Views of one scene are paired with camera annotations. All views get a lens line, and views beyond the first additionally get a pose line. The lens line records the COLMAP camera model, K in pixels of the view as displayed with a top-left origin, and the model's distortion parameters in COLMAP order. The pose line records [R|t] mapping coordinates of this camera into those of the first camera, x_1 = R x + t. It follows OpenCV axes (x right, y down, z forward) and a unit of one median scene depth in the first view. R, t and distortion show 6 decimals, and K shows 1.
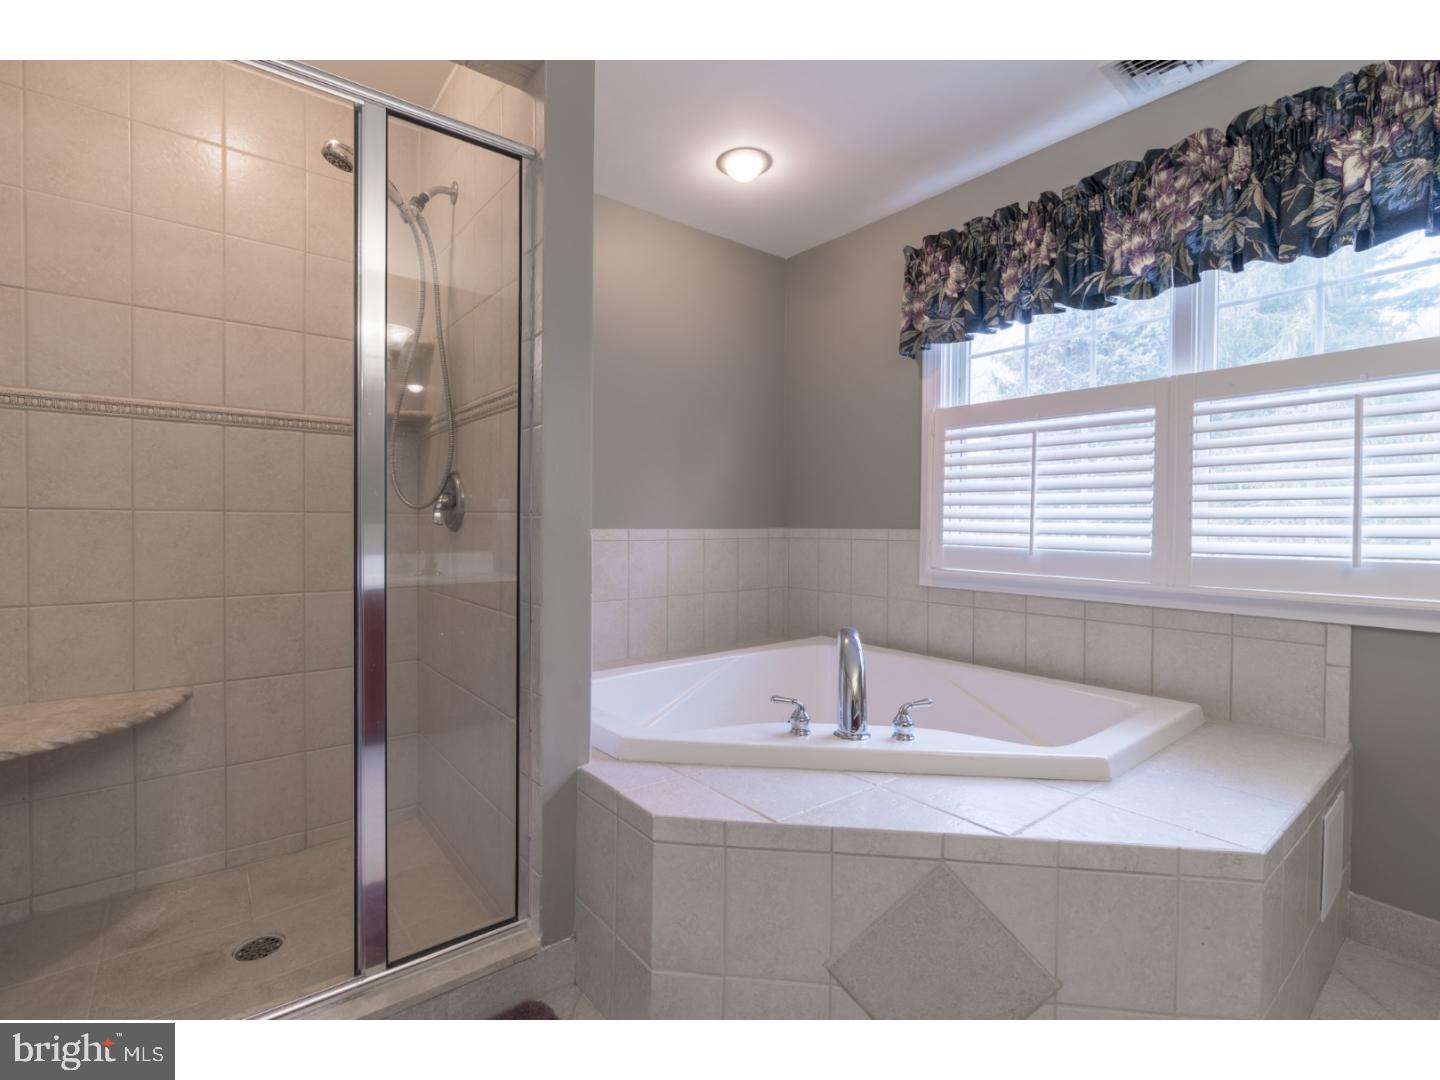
lens RADIAL K [[660.7, 0, 724.3], [0, 660.7, 534.9], [0, 0, 1]] dist [-0.001346, 0.000610]
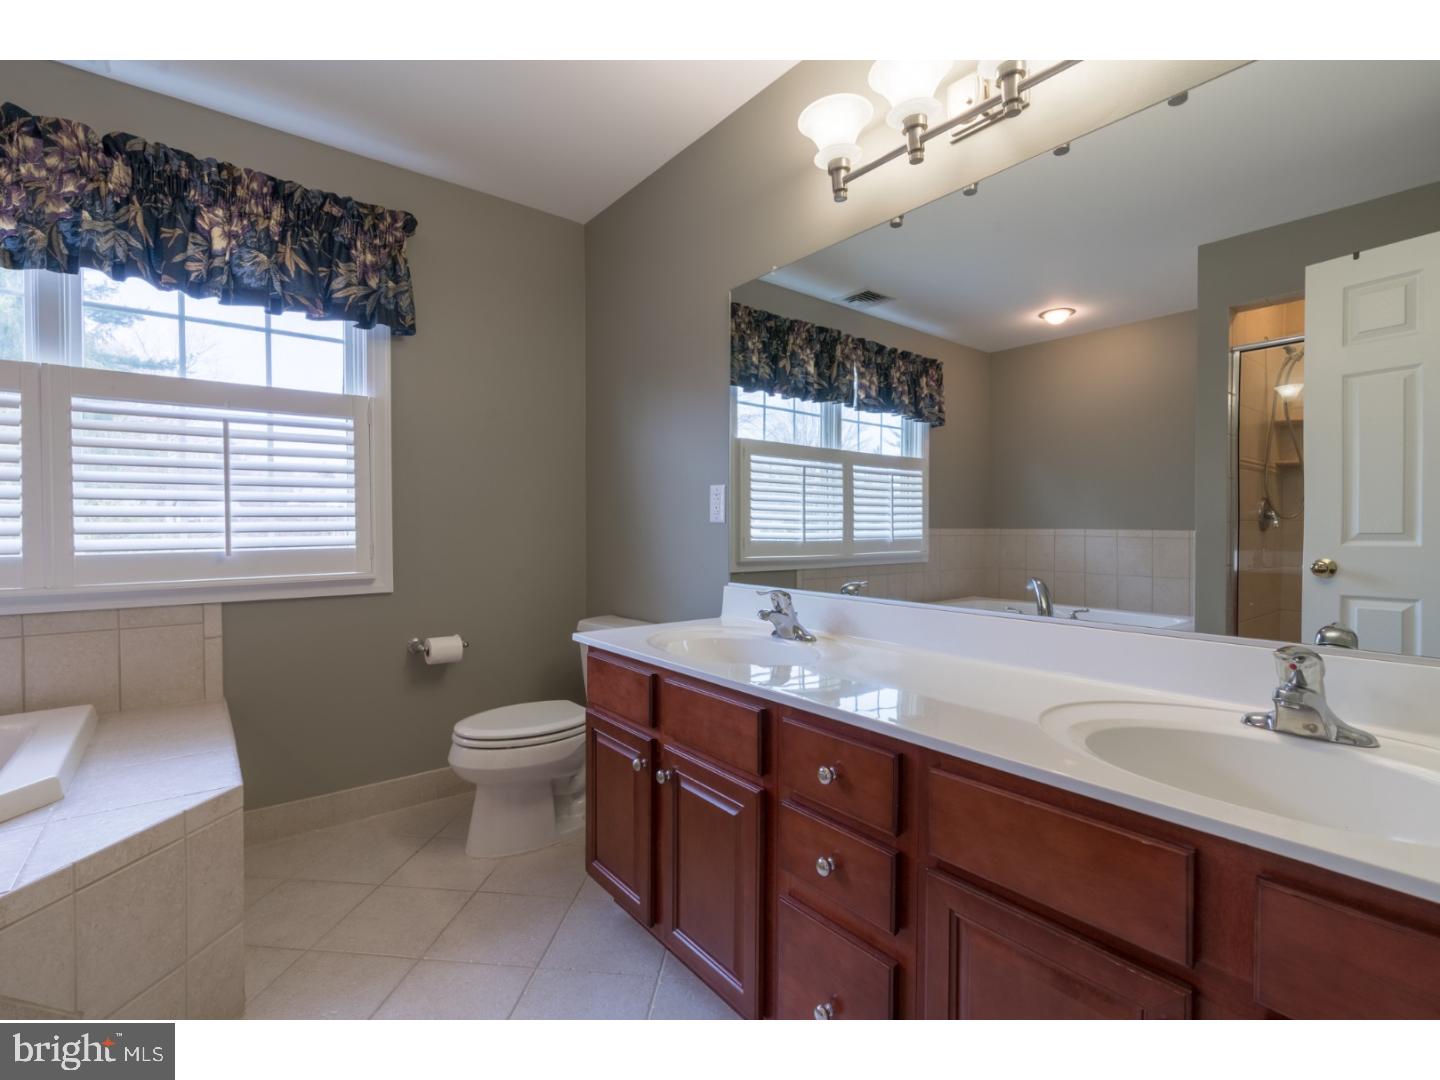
lens RADIAL K [[660.7, 0, 724.3], [0, 660.7, 534.9], [0, 0, 1]] dist [-0.001346, 0.000610]
pose [[-0.010521, -0.023254, 0.999674, -0.298371], [0.018069, 0.999562, 0.023442, -0.003126], [-0.999781, 0.018310, -0.010096, 0.059613]]
